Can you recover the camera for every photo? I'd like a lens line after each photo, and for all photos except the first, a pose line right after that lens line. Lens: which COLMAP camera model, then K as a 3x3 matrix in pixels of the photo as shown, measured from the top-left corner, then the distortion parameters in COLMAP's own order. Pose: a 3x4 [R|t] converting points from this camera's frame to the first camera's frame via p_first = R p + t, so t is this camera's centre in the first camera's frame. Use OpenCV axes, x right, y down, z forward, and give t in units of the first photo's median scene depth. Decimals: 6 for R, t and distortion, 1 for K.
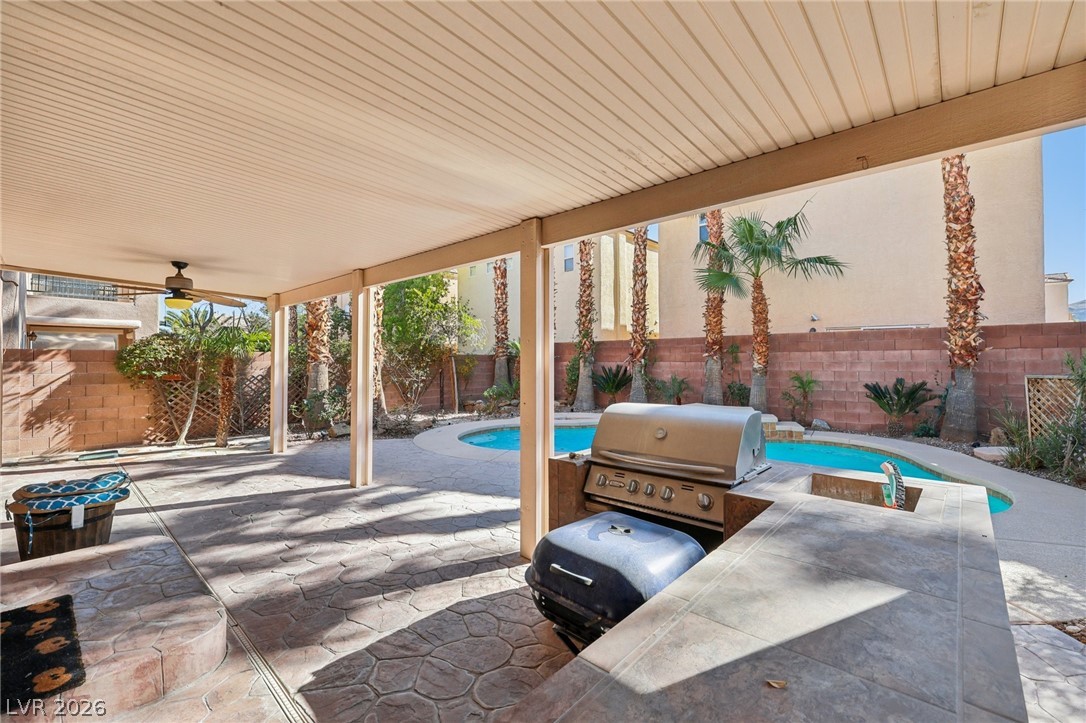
lens RADIAL K [[455.5, 0, 542.2], [0, 455.5, 356.4], [0, 0, 1]] dist [-0.000904, 0.000021]
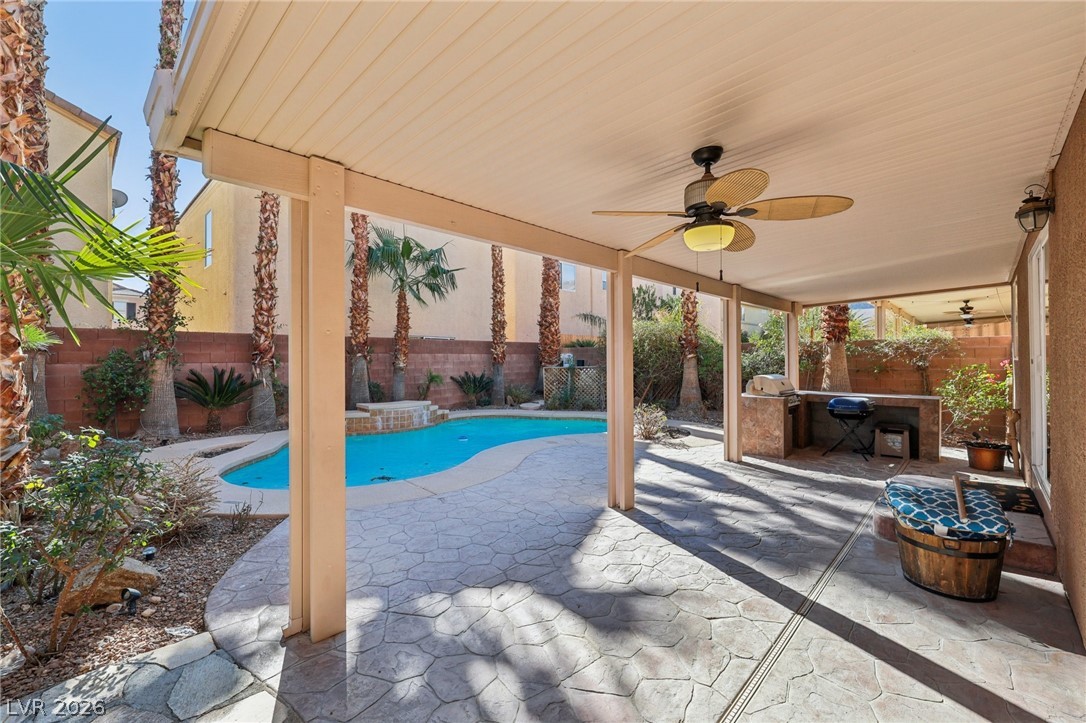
lens RADIAL K [[455.5, 0, 542.1], [0, 455.5, 362.2], [0, 0, 1]] dist [-0.000904, 0.000021]
pose [[0.018018, -0.002714, 0.999834, -0.801341], [-0.007901, 0.999965, 0.002857, 0.008739], [-0.999806, -0.007951, 0.017996, 0.731172]]
